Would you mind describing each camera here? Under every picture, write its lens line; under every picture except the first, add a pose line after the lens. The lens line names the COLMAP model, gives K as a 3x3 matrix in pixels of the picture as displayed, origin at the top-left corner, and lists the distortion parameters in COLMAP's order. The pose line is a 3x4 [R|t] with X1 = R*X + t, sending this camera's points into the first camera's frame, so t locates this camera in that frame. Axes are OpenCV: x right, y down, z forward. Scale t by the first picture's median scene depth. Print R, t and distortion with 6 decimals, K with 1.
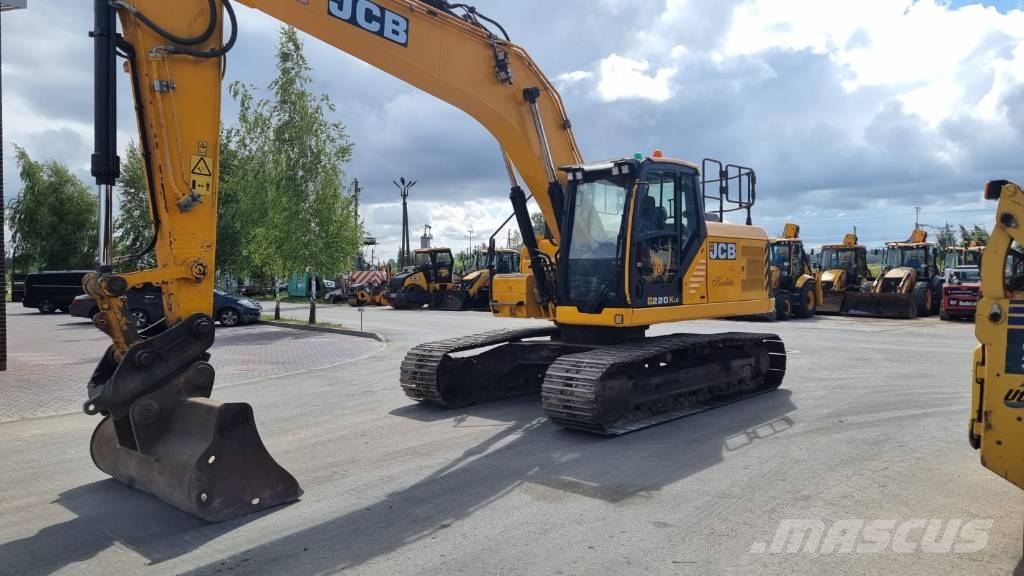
lens RADIAL K [[720.2, 0, 527.1], [0, 720.2, 283.3], [0, 0, 1]] dist [0.086035, -0.075804]
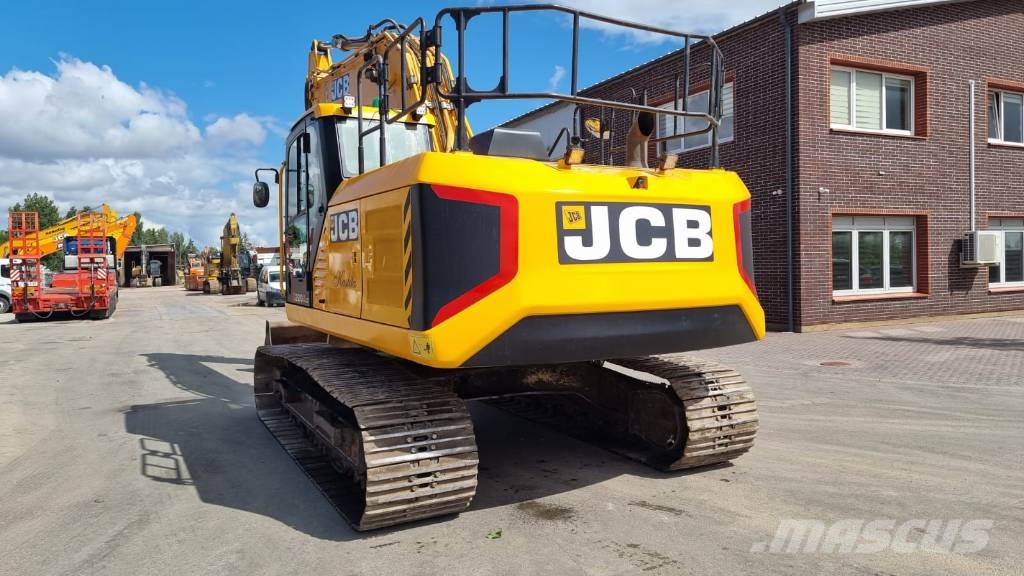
lens RADIAL K [[724.2, 0, 510.5], [0, 724.2, 284.9], [0, 0, 1]] dist [0.080241, -0.071692]
pose [[-0.343392, 0.044891, -0.938119, 0.835212], [0.007511, 0.998956, 0.045053, -0.025119], [0.939162, 0.008424, -0.343371, 1.433076]]
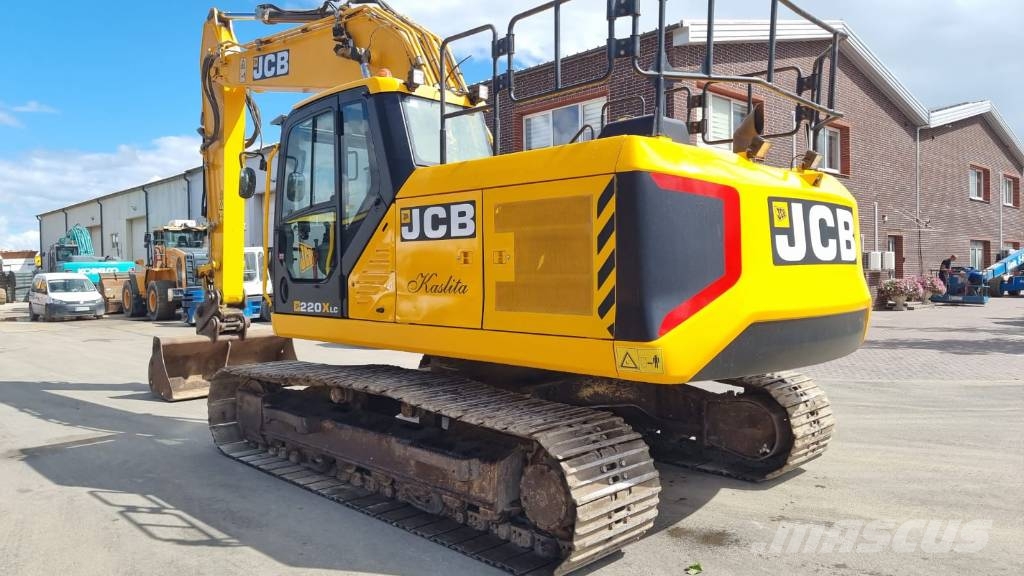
lens RADIAL K [[724.2, 0, 510.5], [0, 724.2, 284.9], [0, 0, 1]] dist [0.080241, -0.071692]
pose [[-0.055237, 0.033373, -0.997915, 0.823161], [-0.000615, 0.999440, 0.033458, -0.019838], [0.998473, 0.002462, -0.055185, 1.164867]]
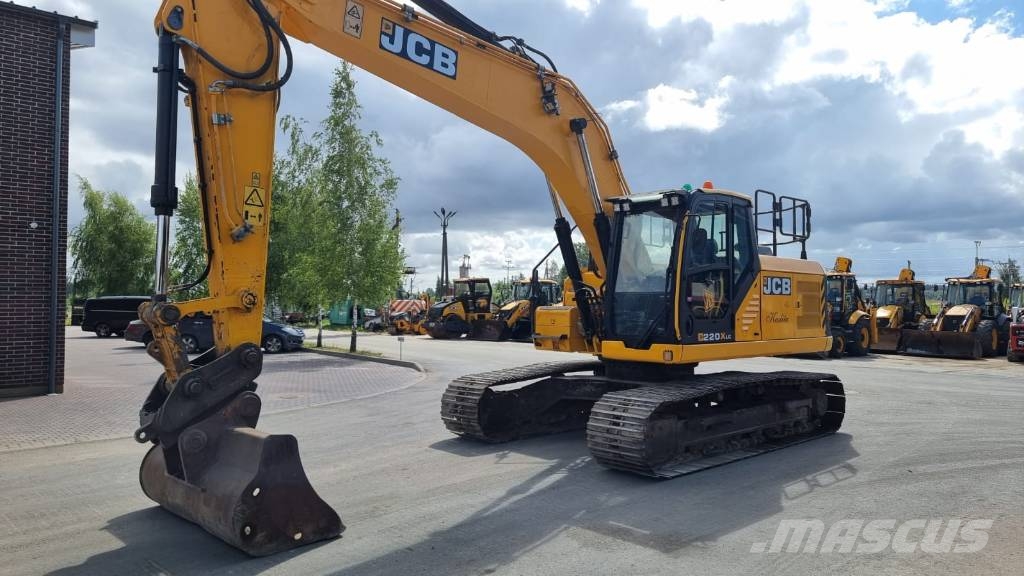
lens RADIAL K [[724.2, 0, 510.5], [0, 724.2, 284.9], [0, 0, 1]] dist [0.080241, -0.071692]
pose [[0.997148, 0.012105, -0.074490, -0.009713], [-0.015052, 0.999121, -0.039125, -0.002991], [0.073951, 0.040134, 0.996454, 0.013955]]
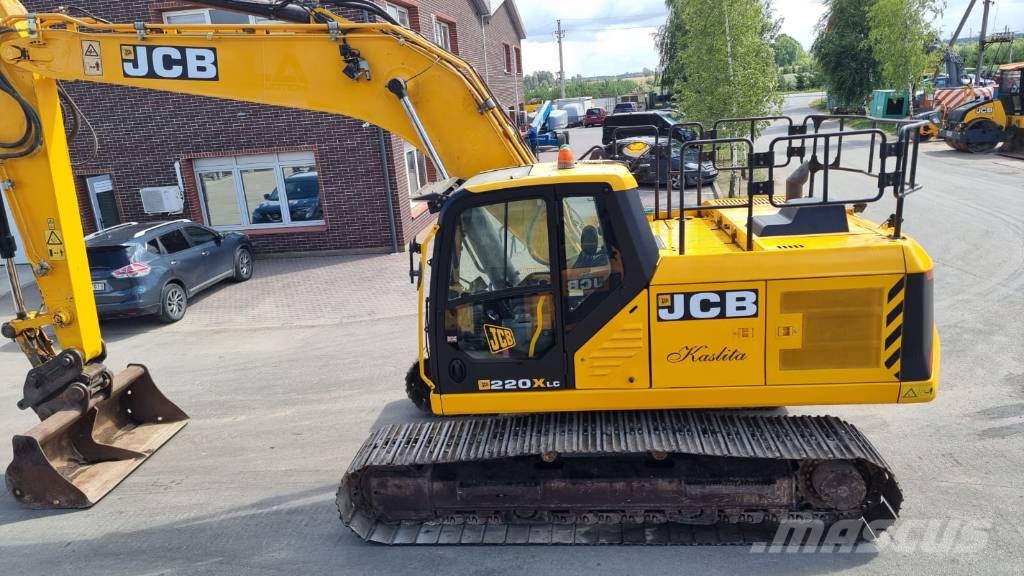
lens RADIAL K [[724.2, 0, 510.5], [0, 724.2, 284.9], [0, 0, 1]] dist [0.080241, -0.071692]
pose [[0.594702, 0.178984, -0.783770, 0.686722], [0.059691, 0.962382, 0.265063, -0.244940], [0.801728, -0.204417, 0.561646, 0.587676]]
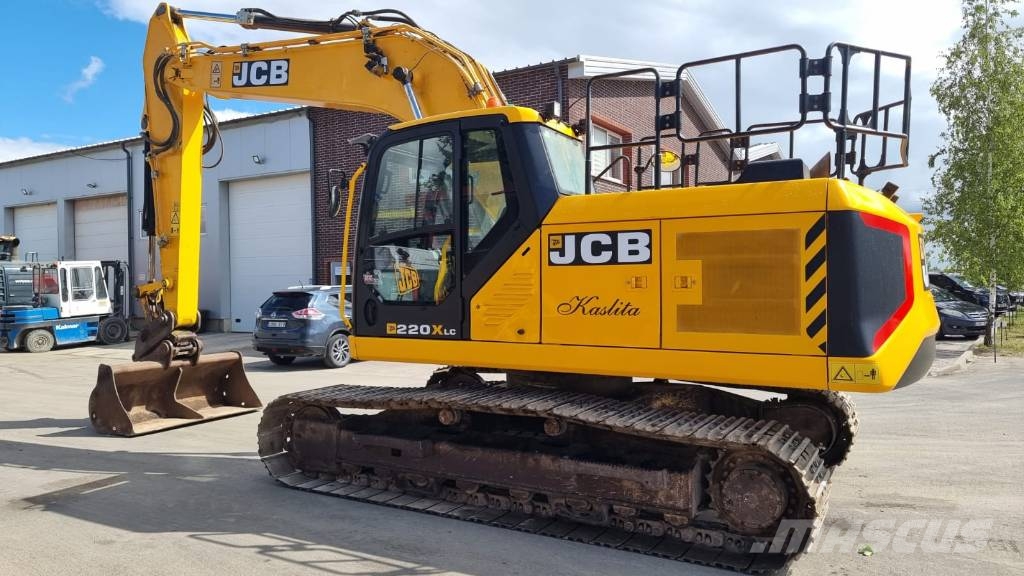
lens RADIAL K [[724.3, 0, 507.5], [0, 724.3, 287.7], [0, 0, 1]] dist [0.083477, -0.069943]
pose [[0.216010, 0.017009, -0.976243, 0.830560], [-0.005560, 0.999853, 0.016190, -0.026148], [0.976375, 0.001931, 0.216073, 0.889089]]
